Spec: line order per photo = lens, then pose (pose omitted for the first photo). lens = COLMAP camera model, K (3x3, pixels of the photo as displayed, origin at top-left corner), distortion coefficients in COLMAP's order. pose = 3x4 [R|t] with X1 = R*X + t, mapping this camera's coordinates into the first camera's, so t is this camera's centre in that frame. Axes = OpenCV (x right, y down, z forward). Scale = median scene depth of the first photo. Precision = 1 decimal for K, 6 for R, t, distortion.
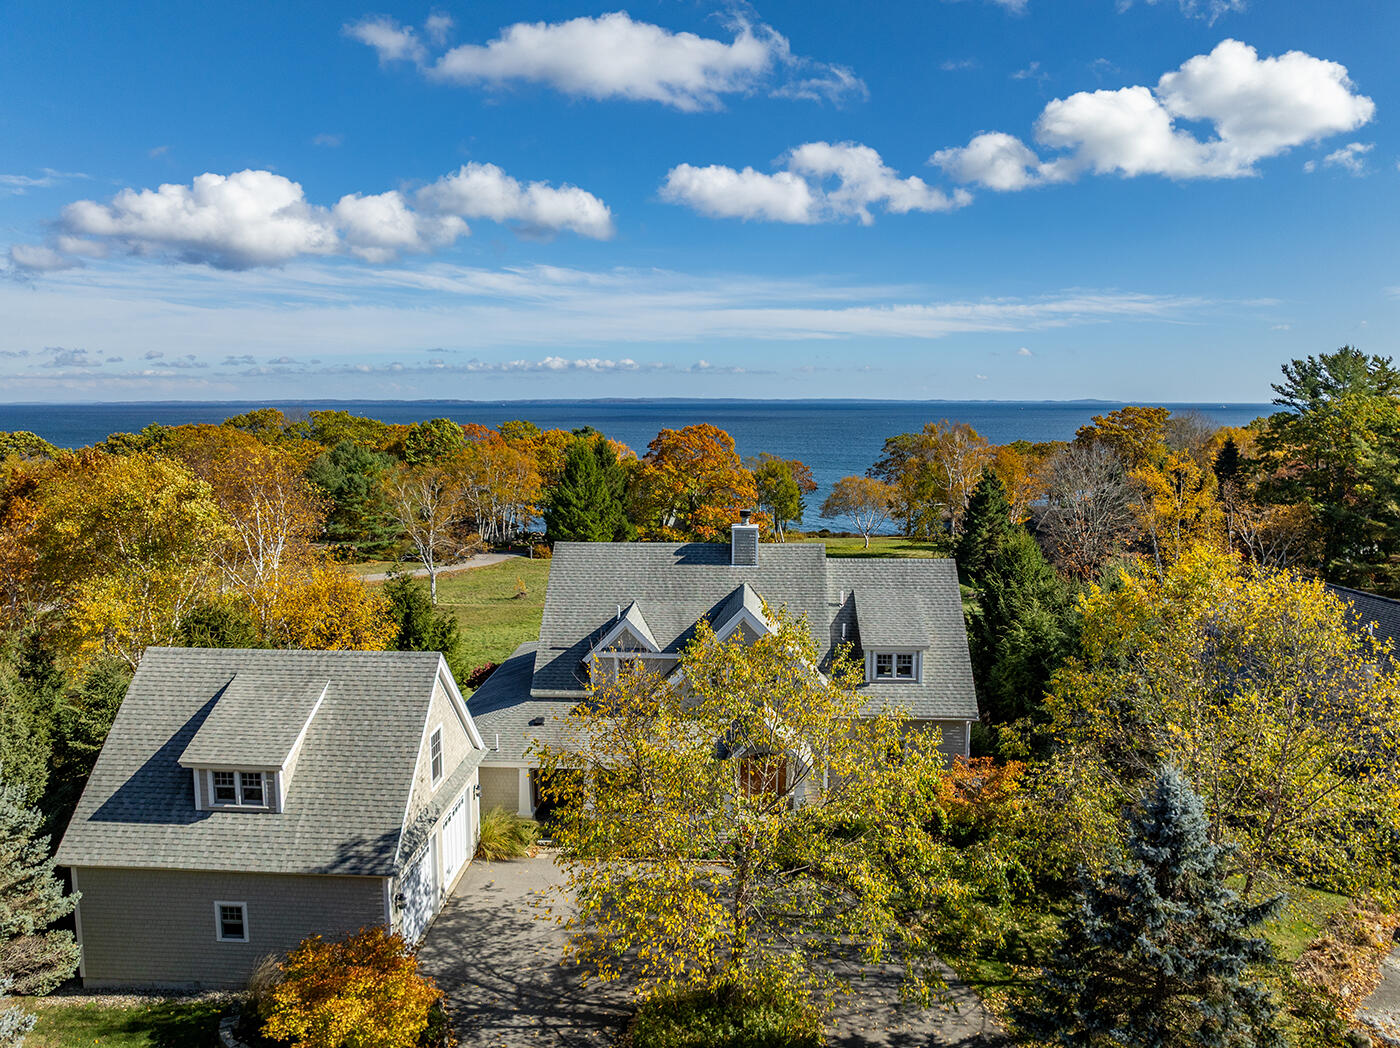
lens RADIAL K [[997.5, 0, 698.0], [0, 997.5, 523.5], [0, 0, 1]] dist [-0.032802, 0.004577]
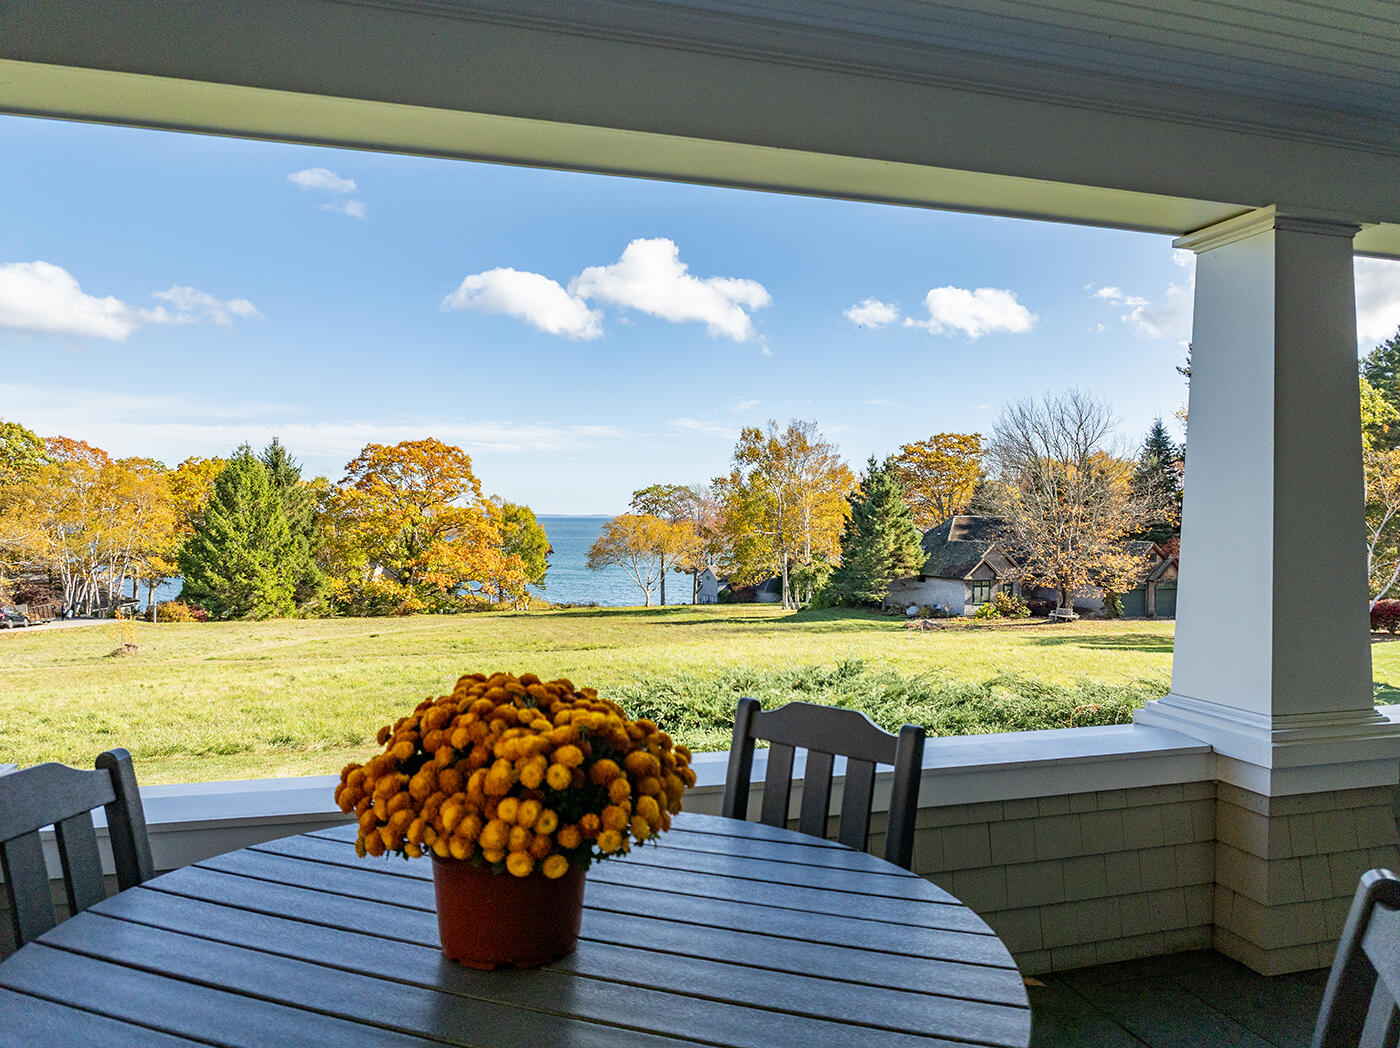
lens RADIAL K [[997.5, 0, 690.0], [0, 997.5, 519.8], [0, 0, 1]] dist [-0.032802, 0.004577]
pose [[0.946418, 0.003784, 0.322921, -0.203848], [0.035068, 0.992814, -0.114412, 0.206454], [-0.321033, 0.119605, 0.939485, 1.217197]]
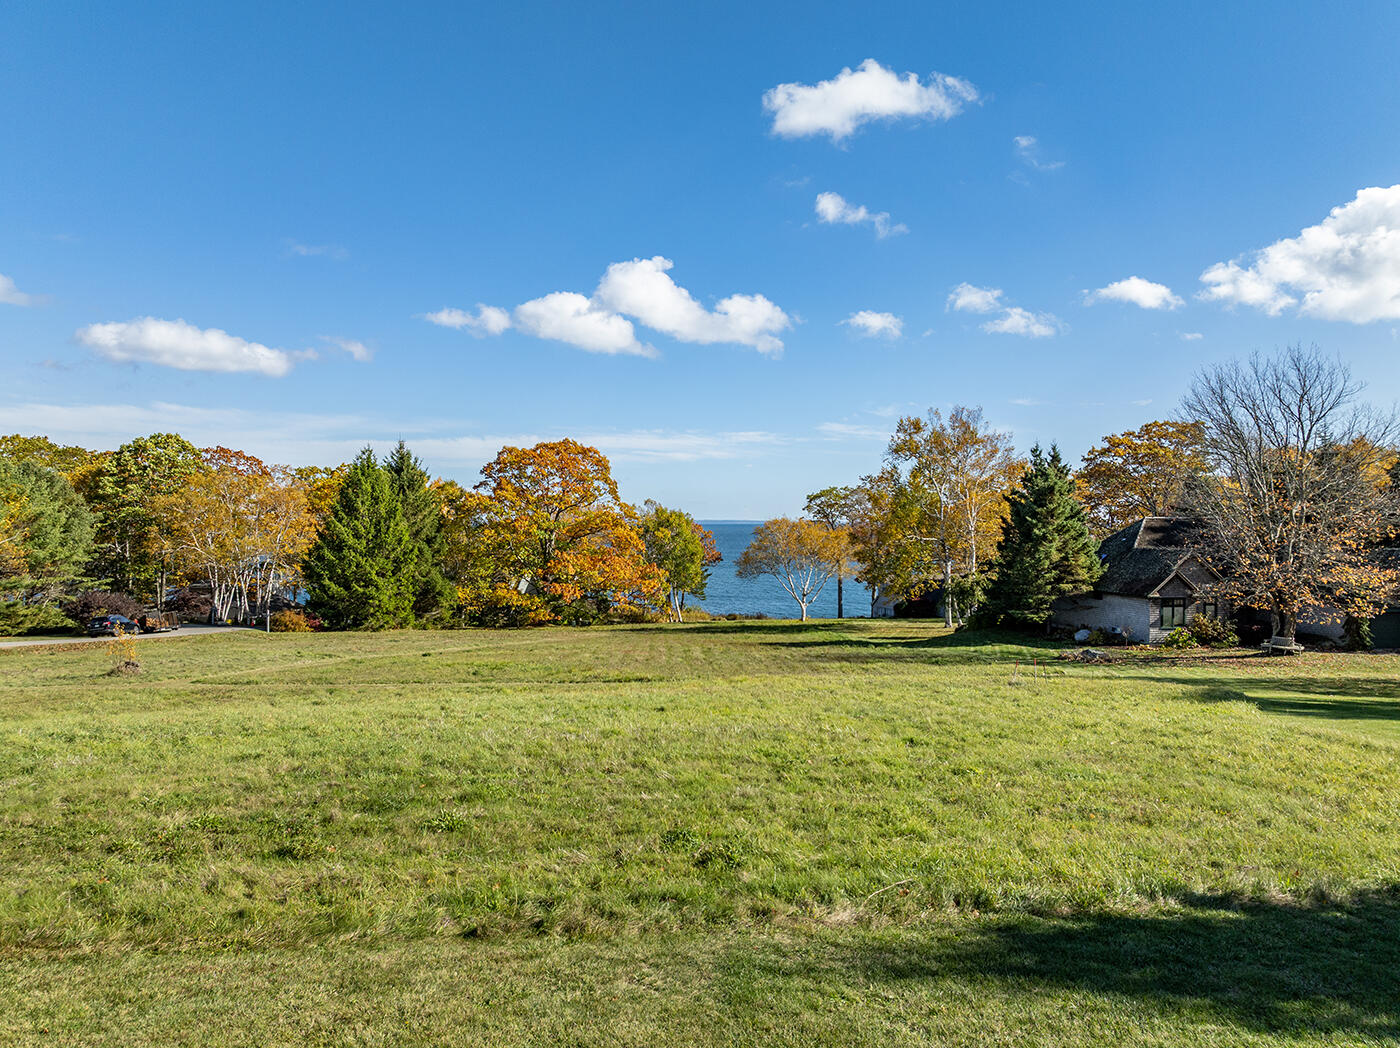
lens RADIAL K [[997.5, 0, 693.6], [0, 997.5, 533.4], [0, 0, 1]] dist [-0.032802, 0.004577]
pose [[0.993820, -0.002490, 0.110972, 0.078017], [0.015006, 0.993584, -0.112094, 0.180447], [-0.109981, 0.113067, 0.987482, 1.451621]]
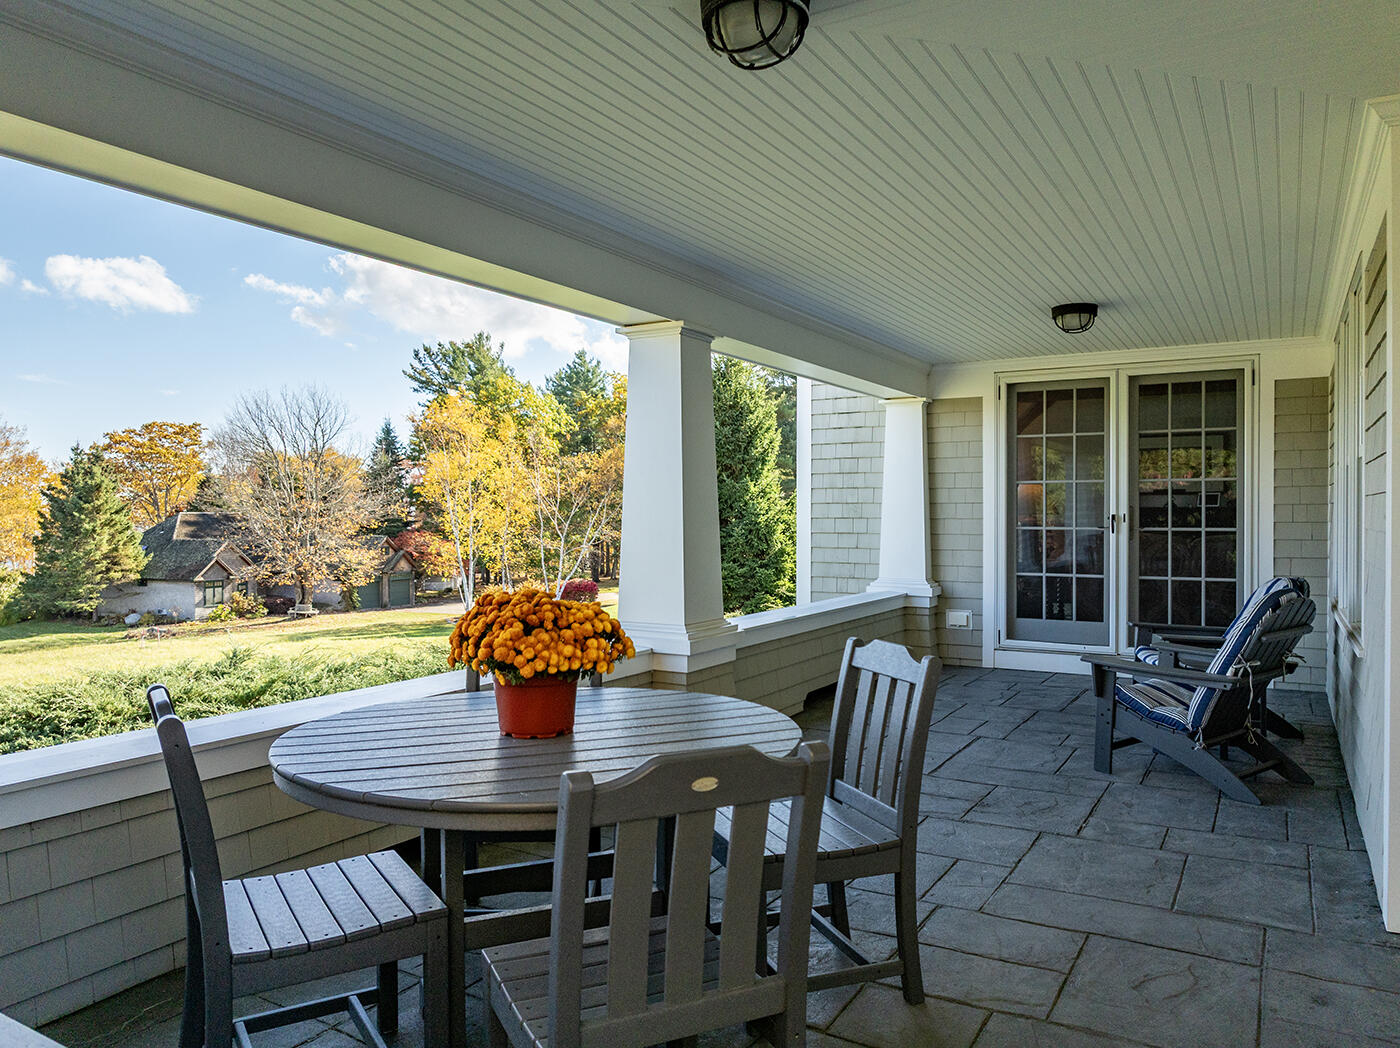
lens RADIAL K [[997.5, 0, 730.8], [0, 997.5, 516.8], [0, 0, 1]] dist [-0.032802, 0.004577]
pose [[0.442700, -0.003896, 0.896661, -0.250666], [0.113903, 0.992134, -0.051925, 0.207797], [-0.889406, 0.125119, 0.439662, 1.211946]]
